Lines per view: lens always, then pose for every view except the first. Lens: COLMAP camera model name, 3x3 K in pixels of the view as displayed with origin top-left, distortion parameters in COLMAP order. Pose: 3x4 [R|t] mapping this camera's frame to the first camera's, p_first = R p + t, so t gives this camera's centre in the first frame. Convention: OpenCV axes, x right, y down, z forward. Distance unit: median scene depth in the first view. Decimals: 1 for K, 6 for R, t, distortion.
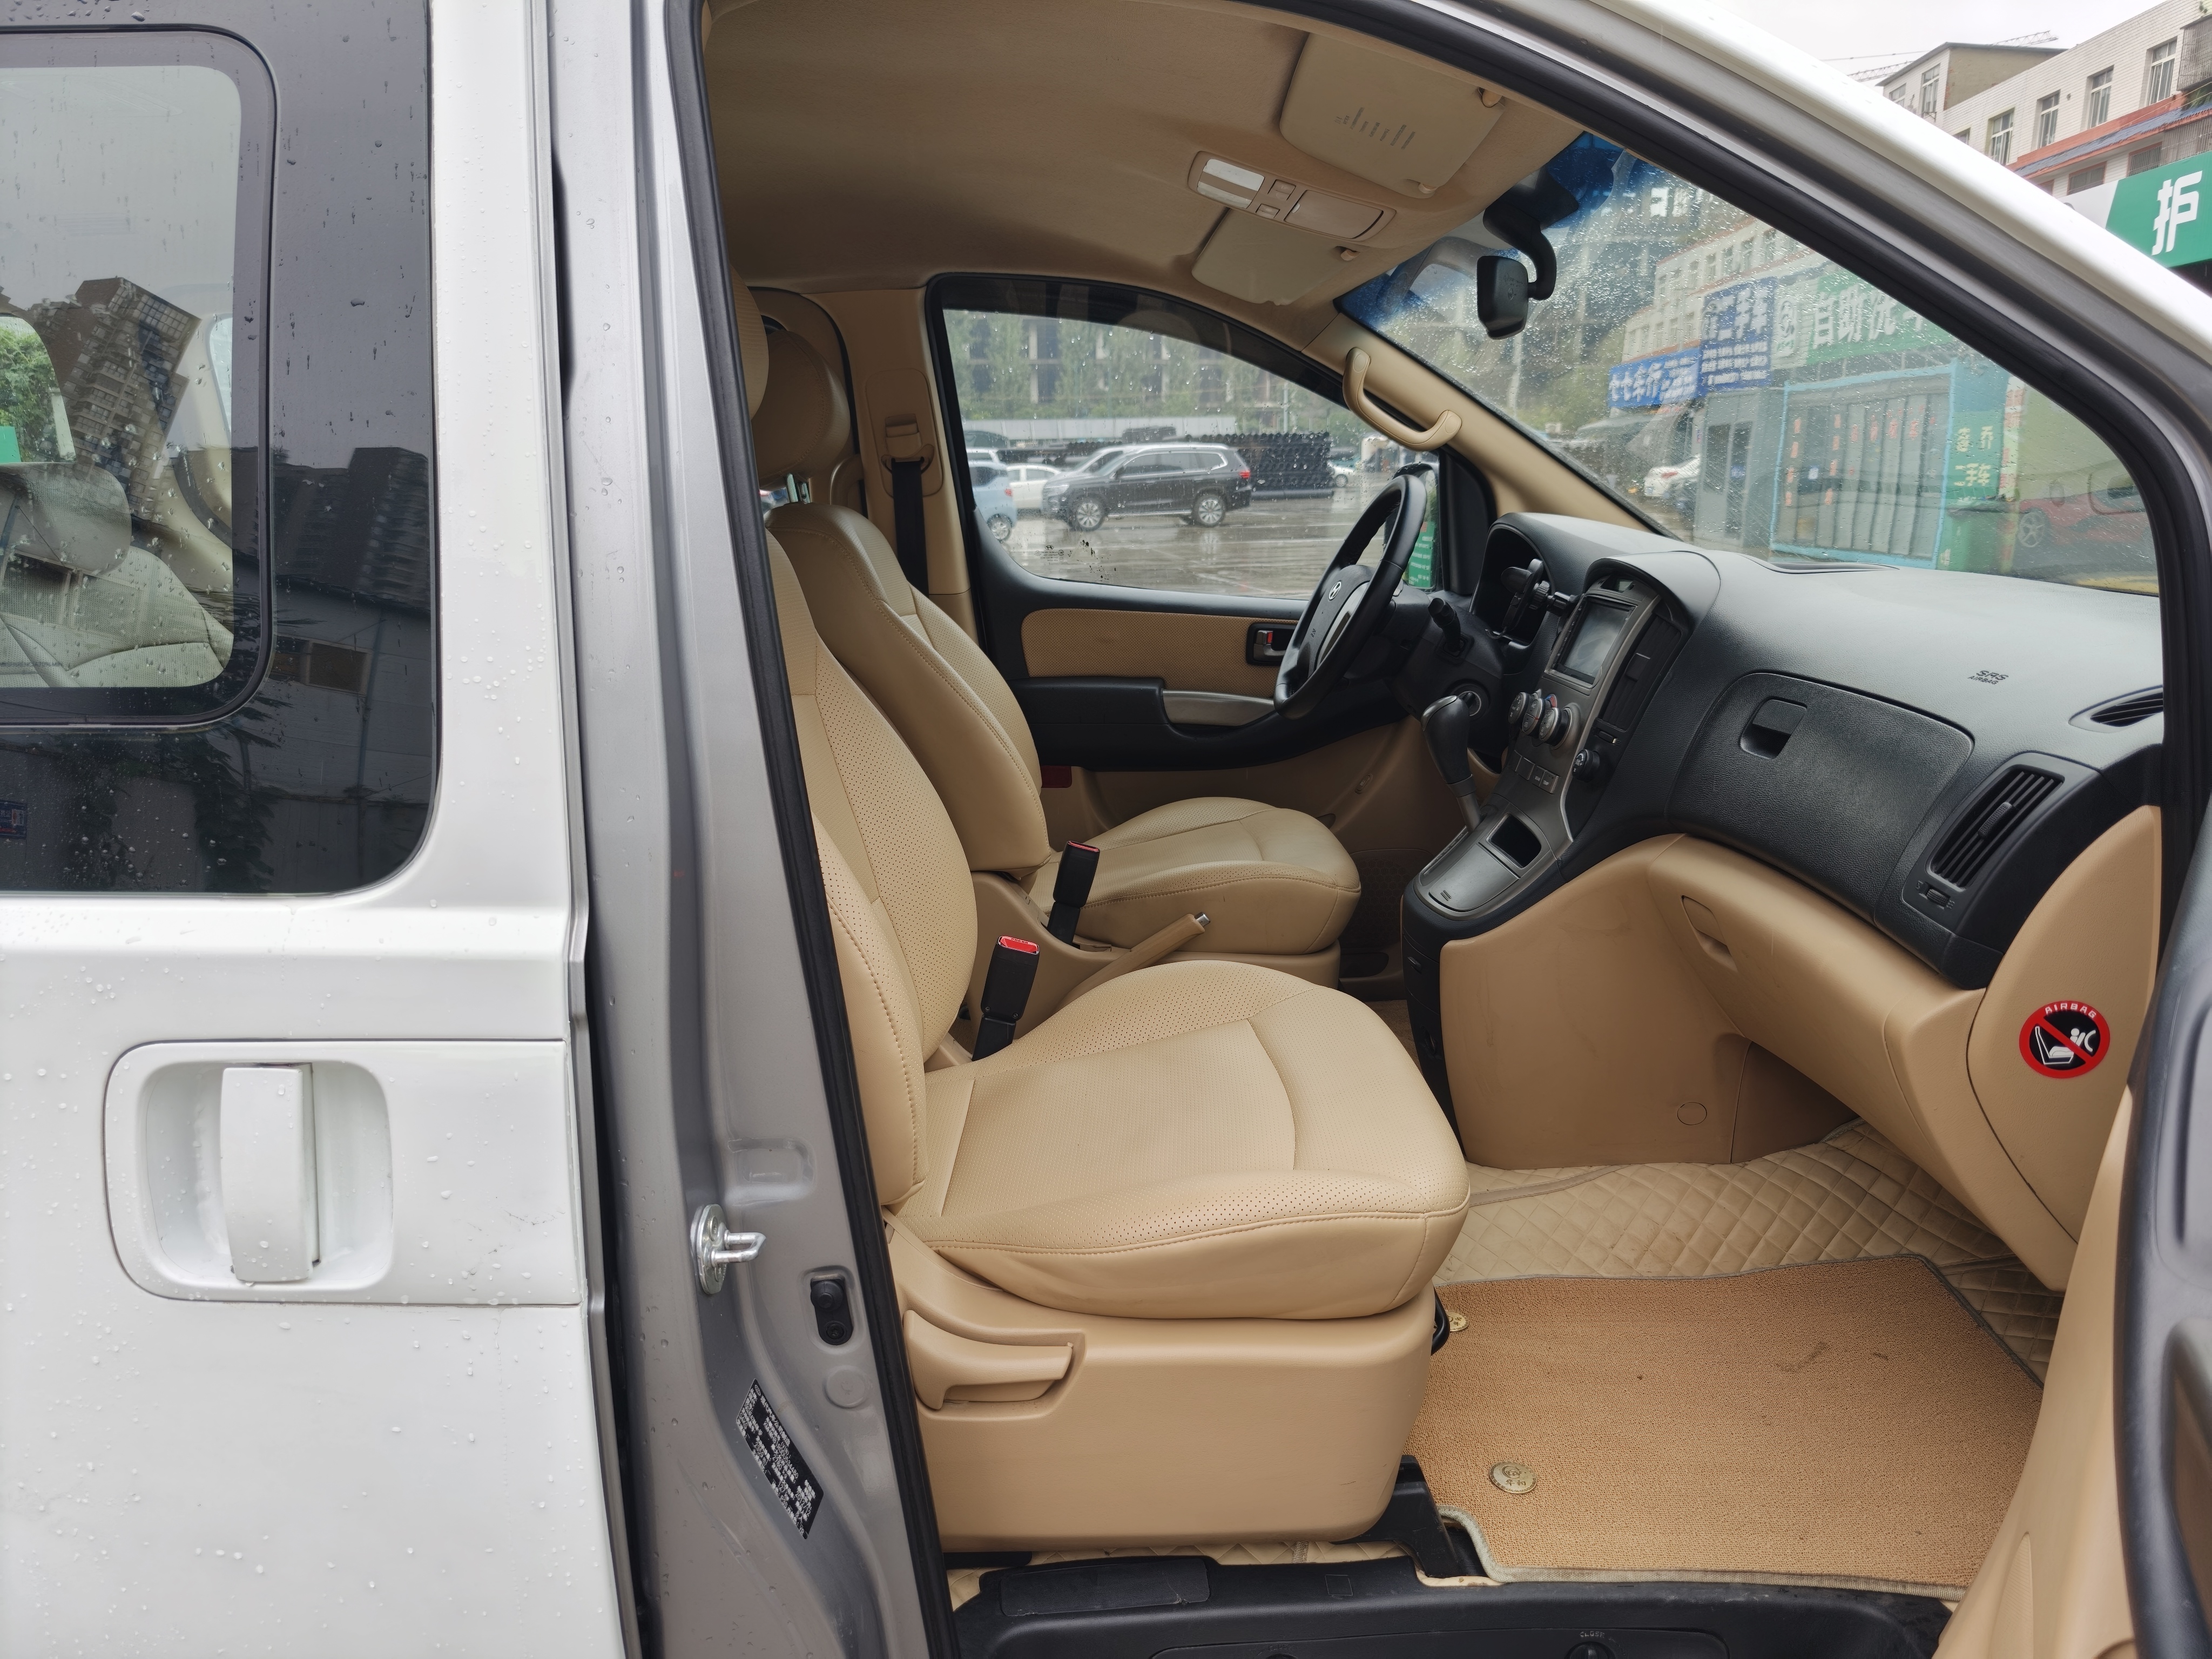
lens RADIAL K [[1528.2, 0, 1114.3], [0, 1528.2, 823.7], [0, 0, 1]] dist [0.016648, 0.005106]
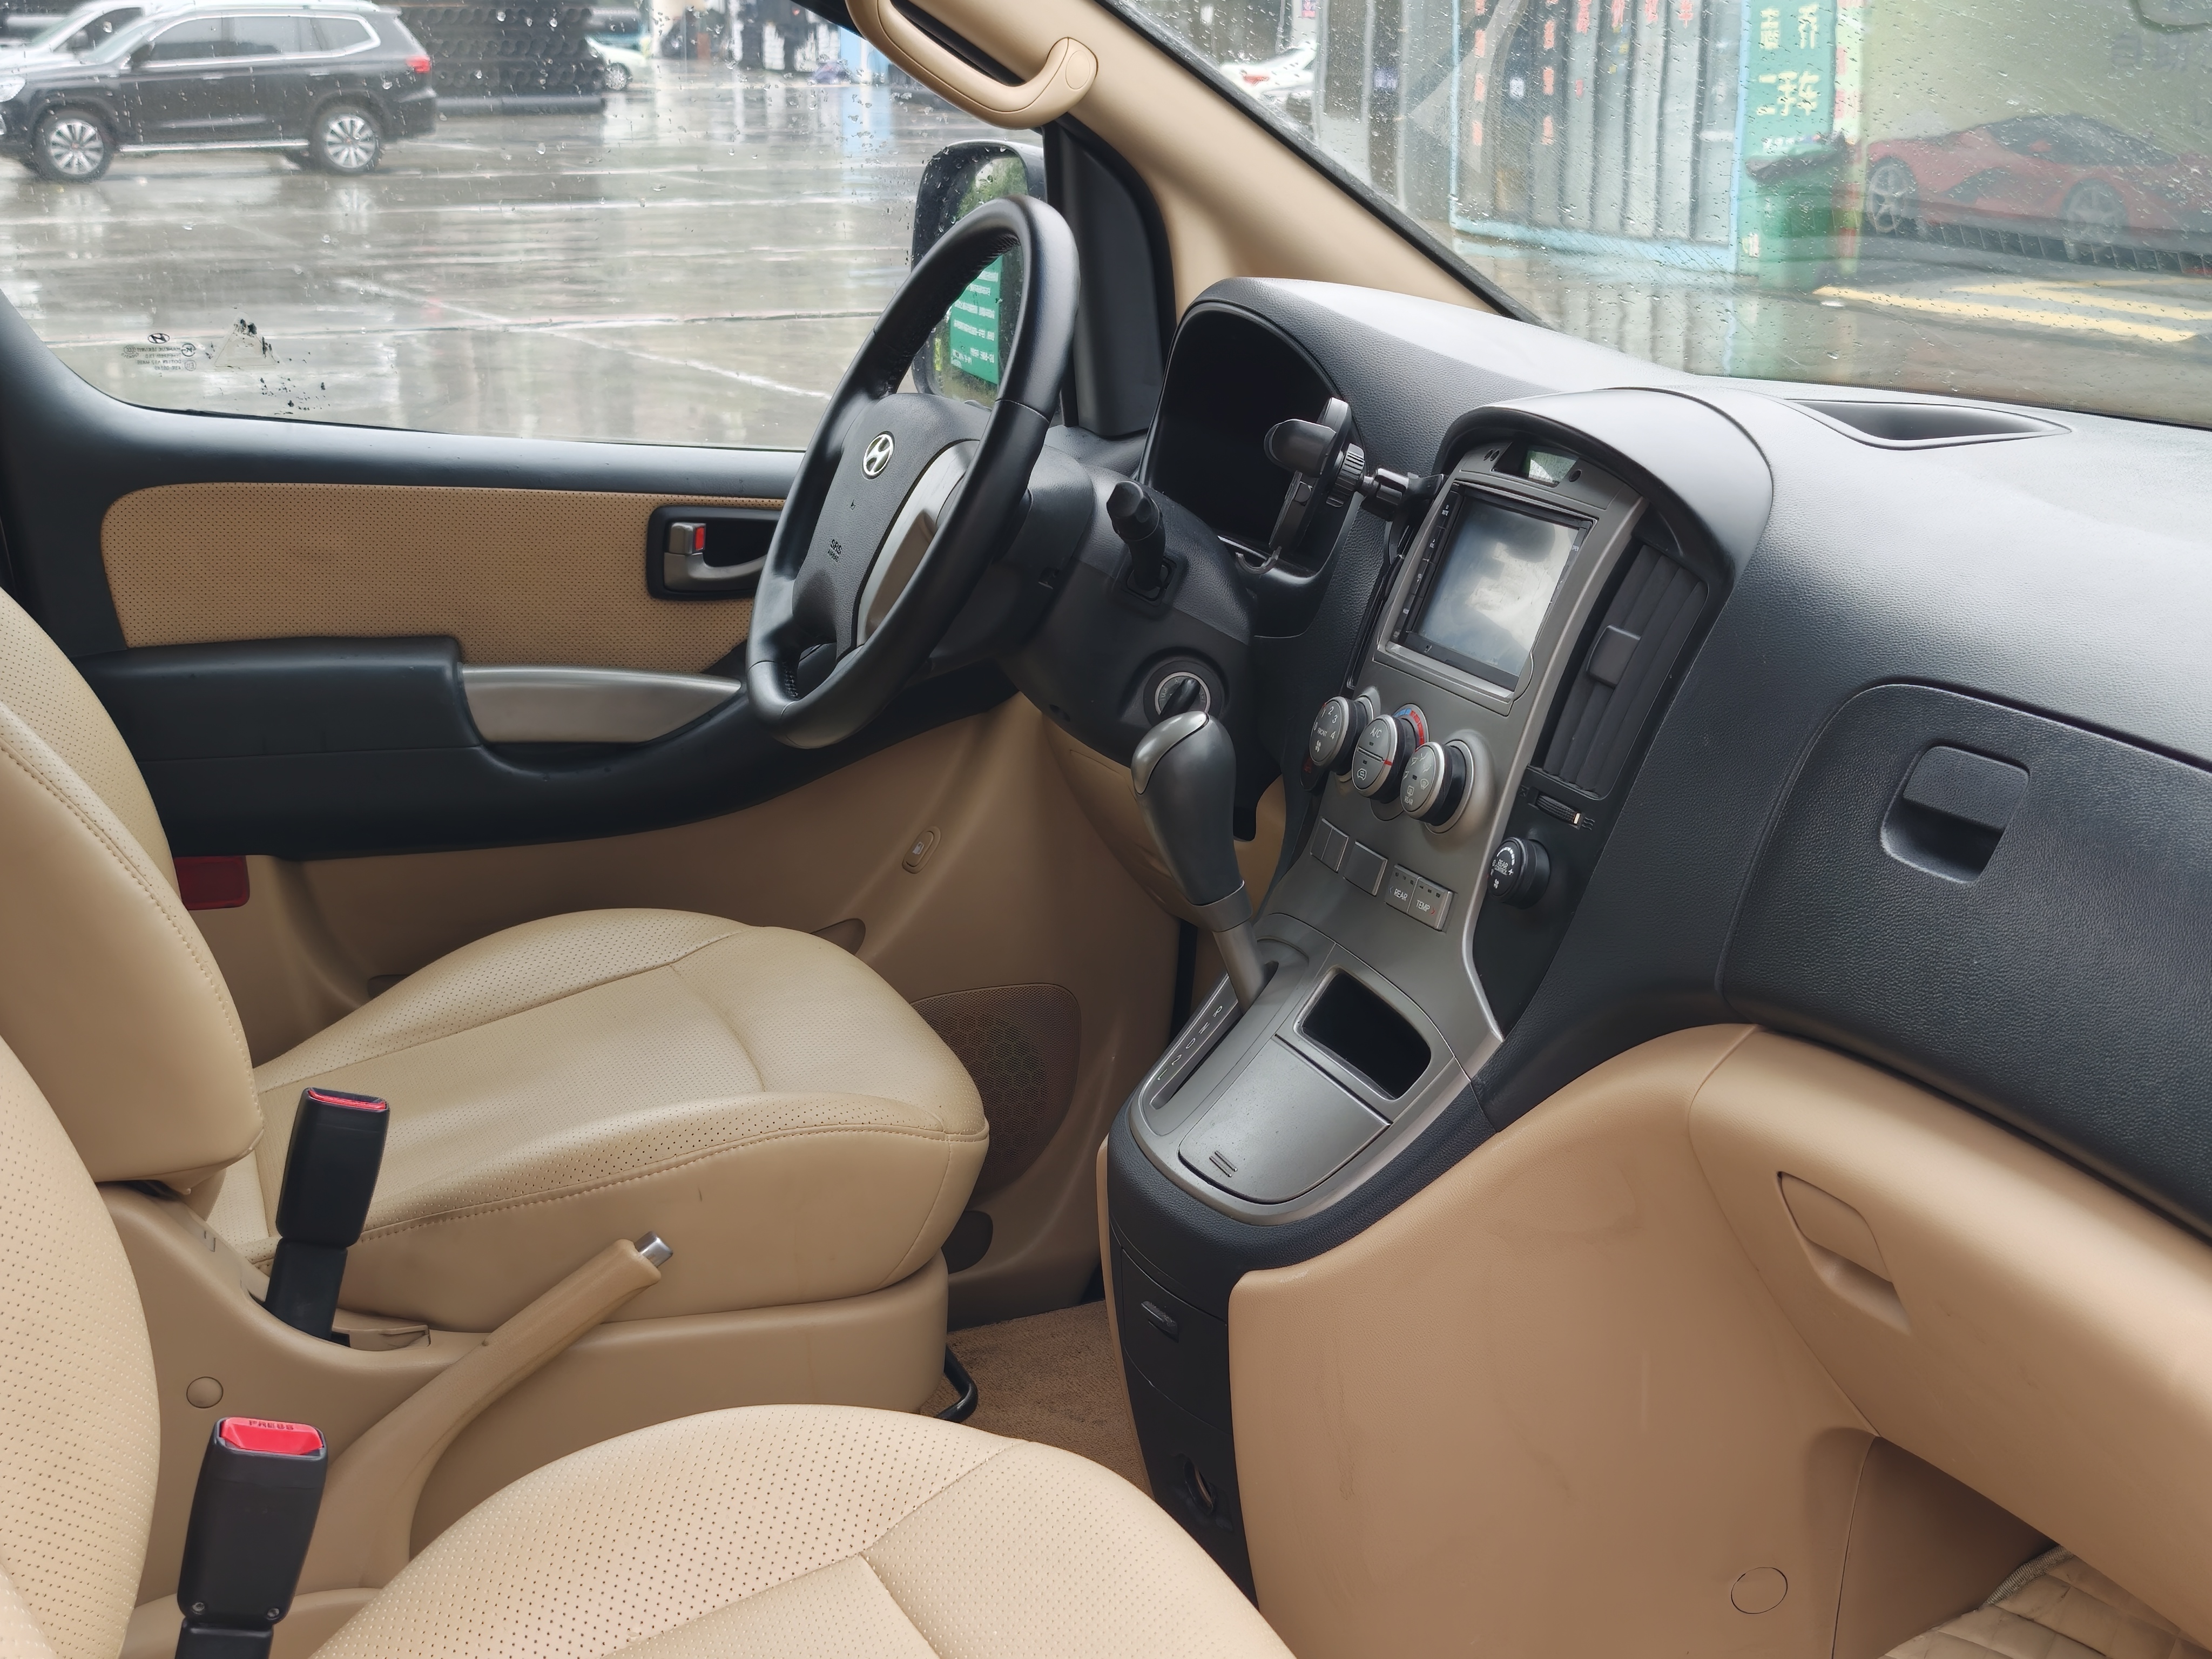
lens RADIAL K [[2988.4, 0, 1104.3], [0, 2988.4, 752.7], [0, 0, 1]] dist [0.363761, -1.752126]
pose [[0.947658, -0.057546, 0.314058, -0.076490], [0.054251, 0.998342, 0.019230, -0.080792], [-0.314644, -0.001186, 0.949209, 0.147131]]
